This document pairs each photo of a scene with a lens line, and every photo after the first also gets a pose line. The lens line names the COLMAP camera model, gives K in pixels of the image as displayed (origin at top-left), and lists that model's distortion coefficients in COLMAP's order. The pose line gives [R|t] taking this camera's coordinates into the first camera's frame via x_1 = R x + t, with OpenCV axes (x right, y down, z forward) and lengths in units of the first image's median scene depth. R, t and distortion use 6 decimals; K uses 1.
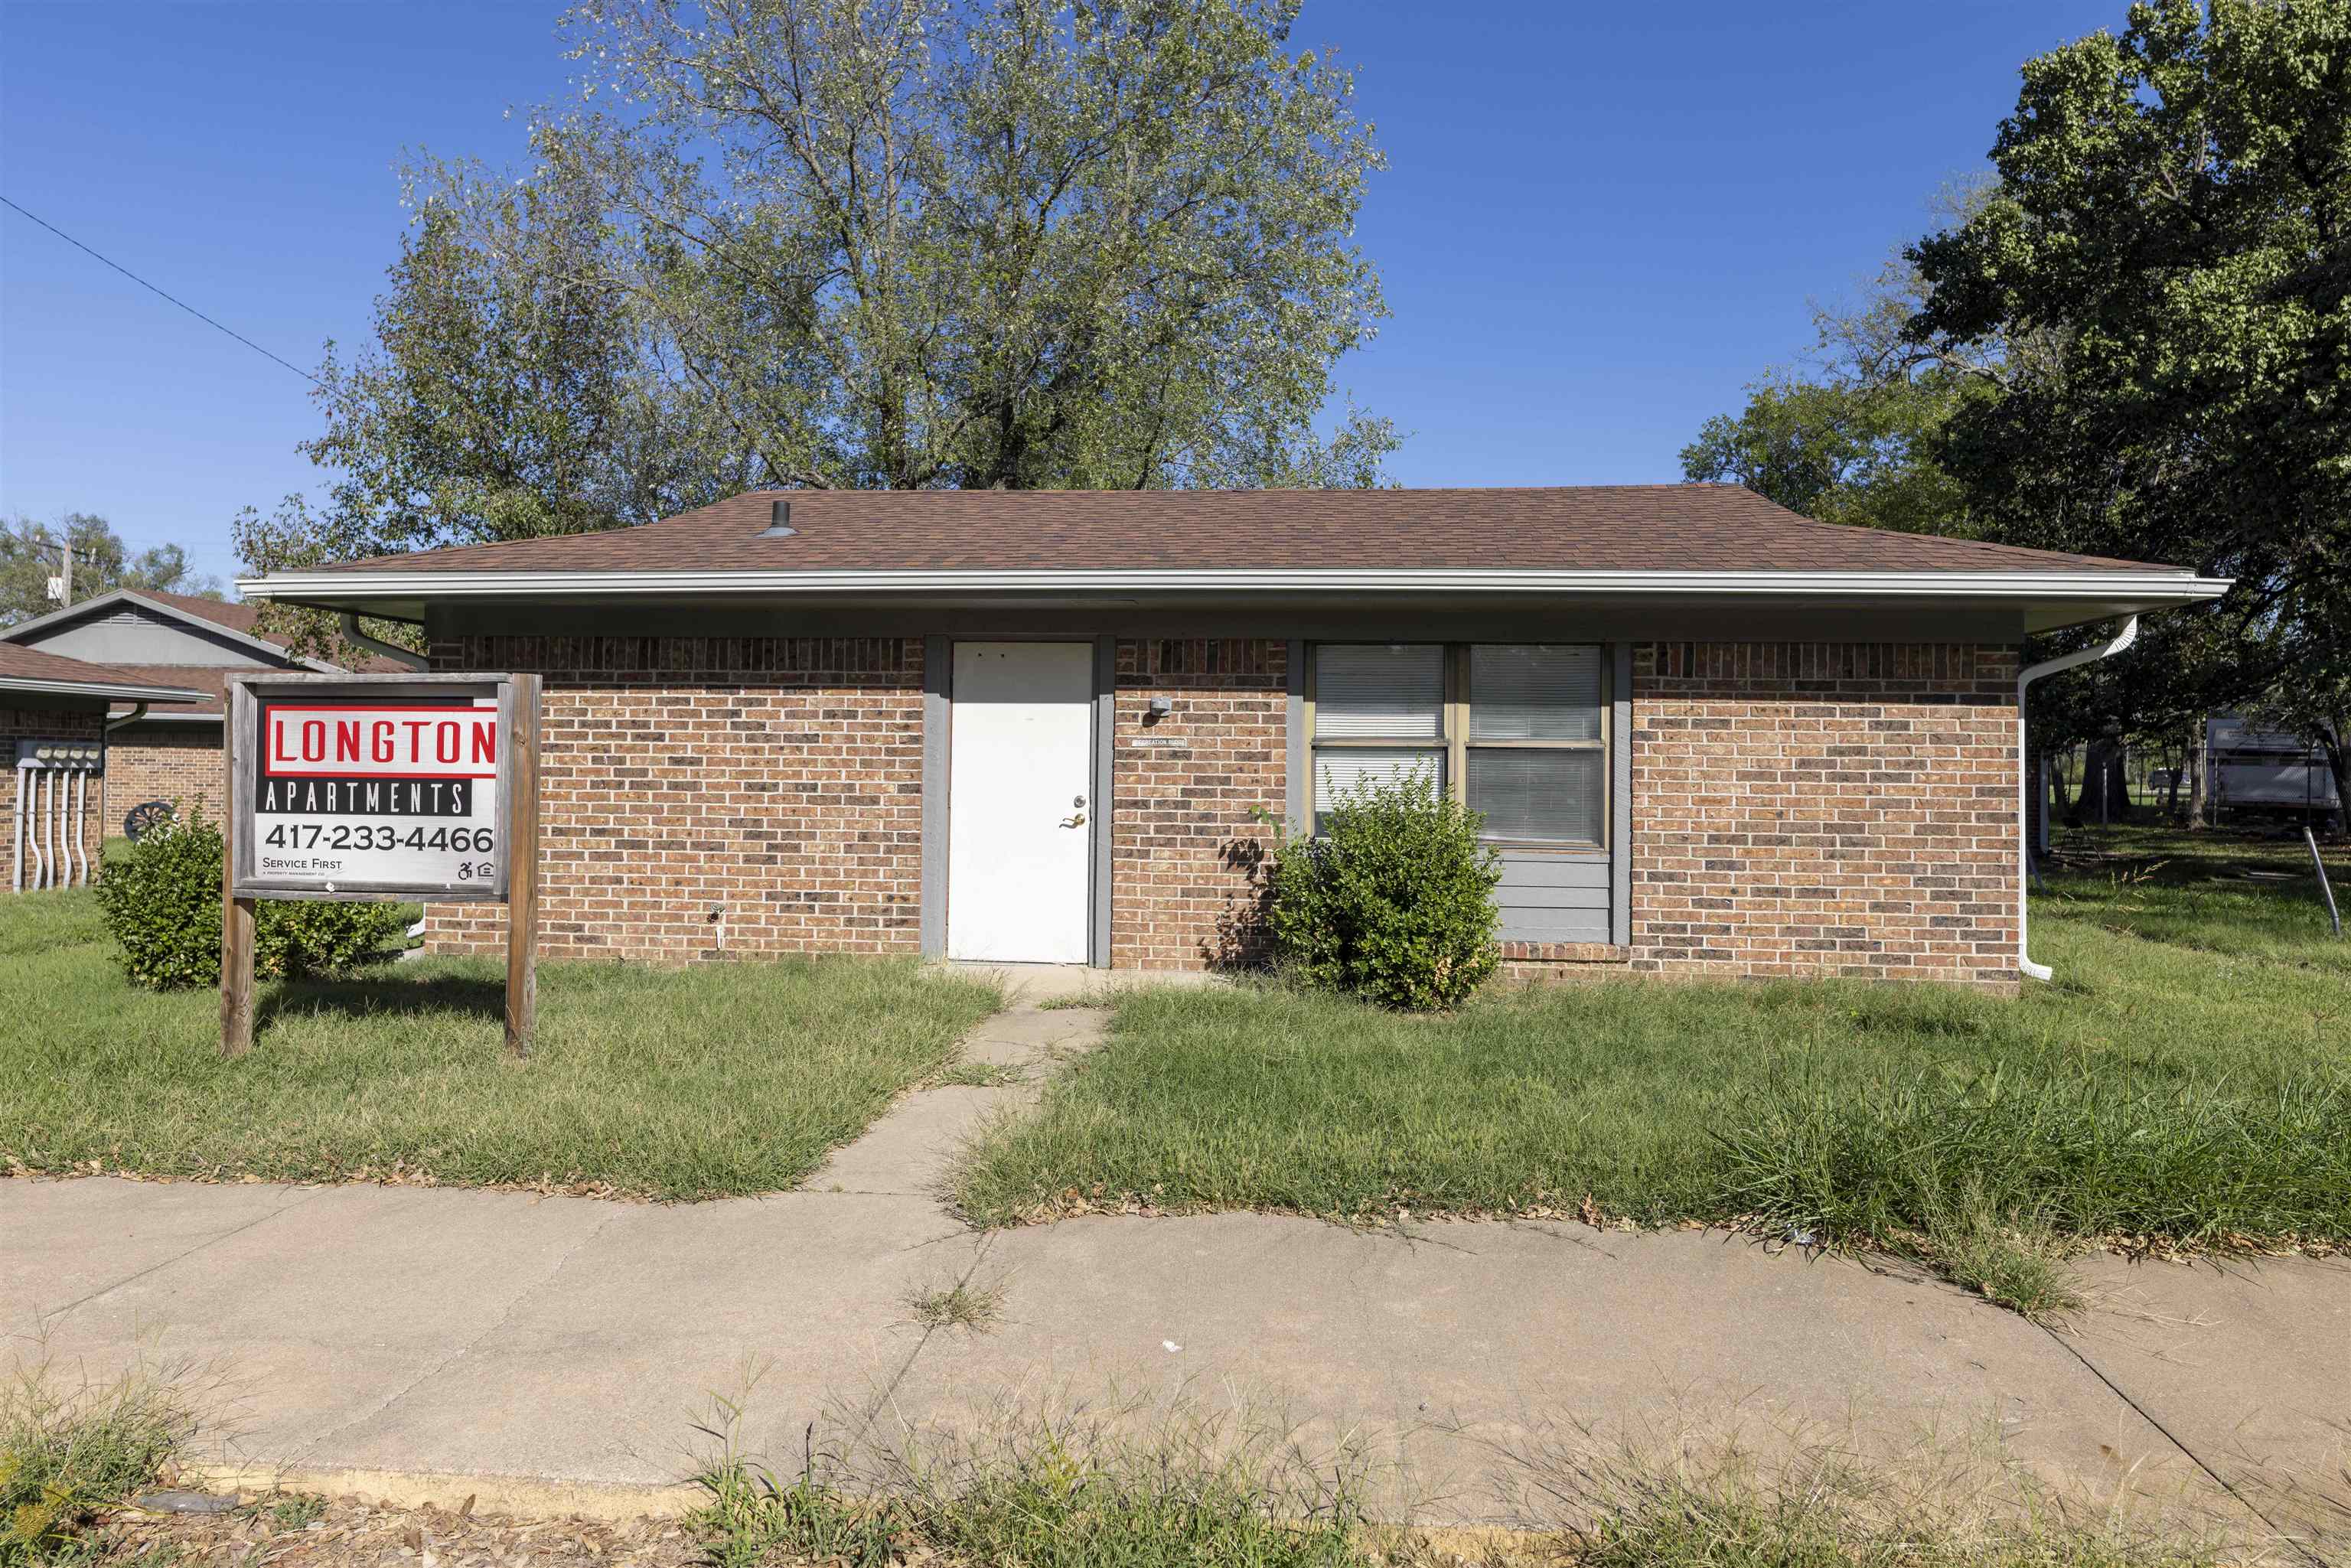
lens RADIAL K [[1458.2, 0, 1172.3], [0, 1458.2, 739.4], [0, 0, 1]] dist [0.001110, -0.001253]
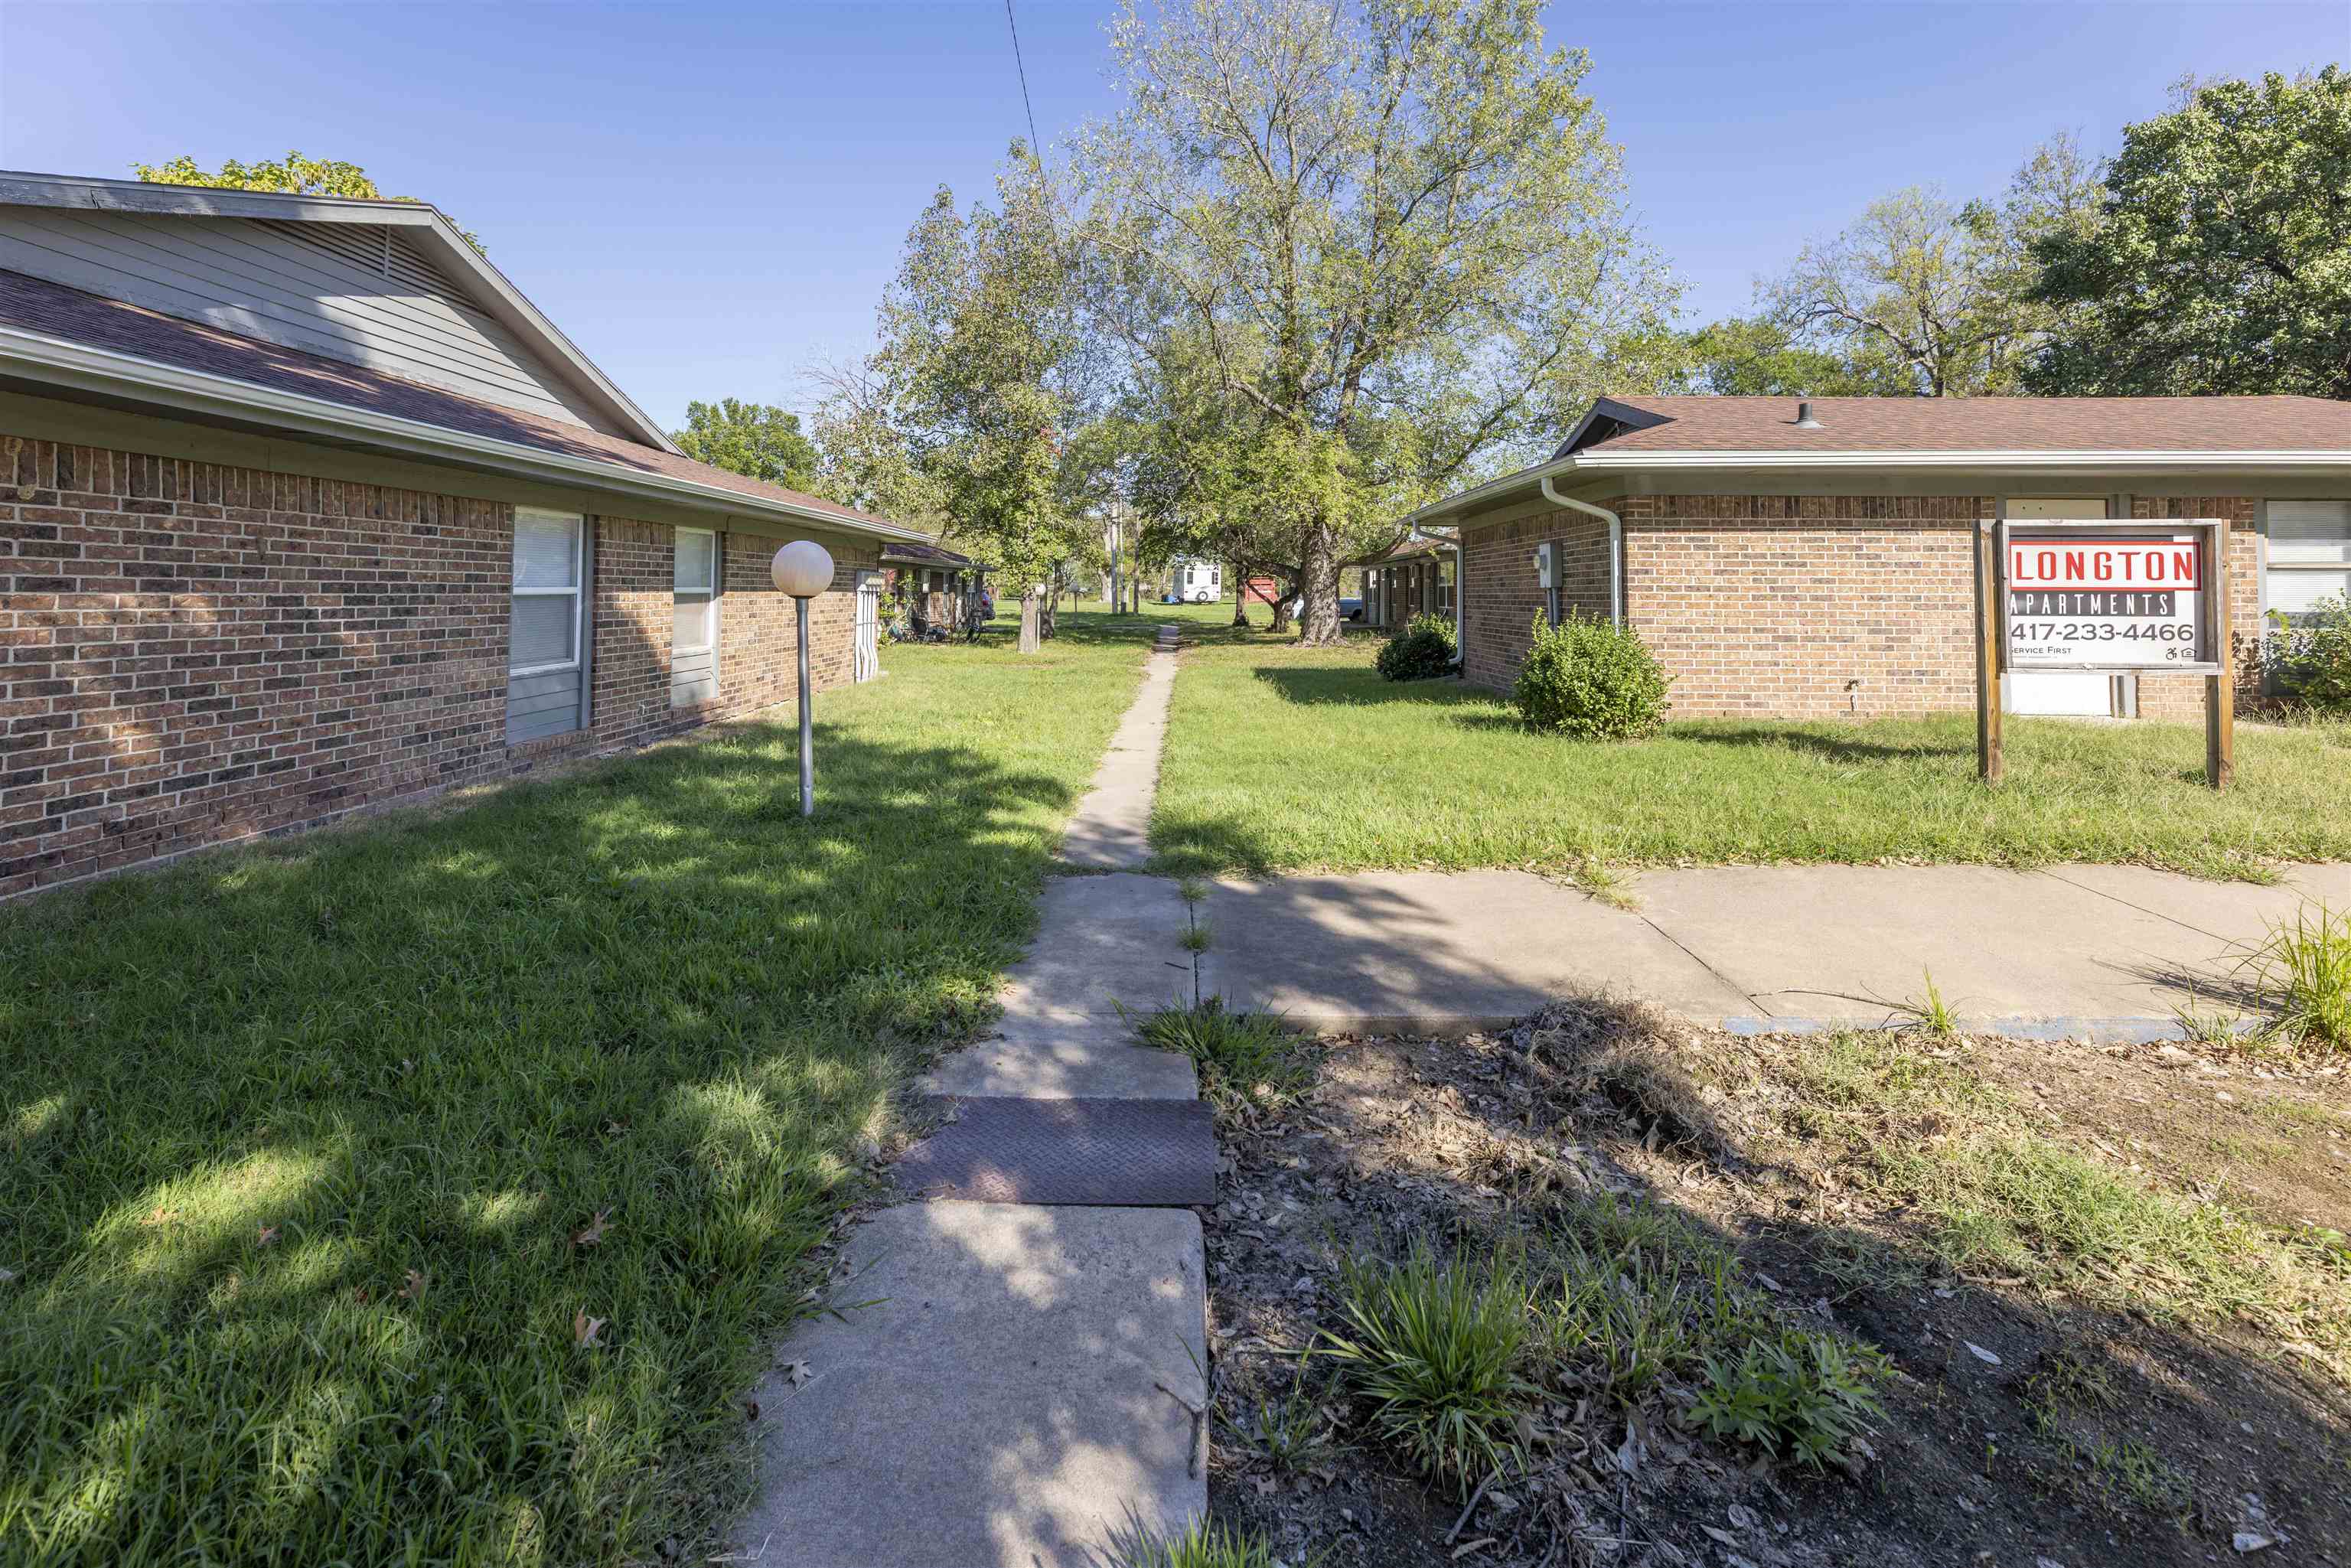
lens RADIAL K [[1020.2, 0, 1168.5], [0, 1020.2, 572.6], [0, 0, 1]] dist [-0.000131, -0.000532]
pose [[0.996566, -0.005022, 0.082655, -1.552084], [0.004797, 0.999984, 0.002927, 0.000677], [-0.082668, -0.002521, 0.996574, 0.058605]]
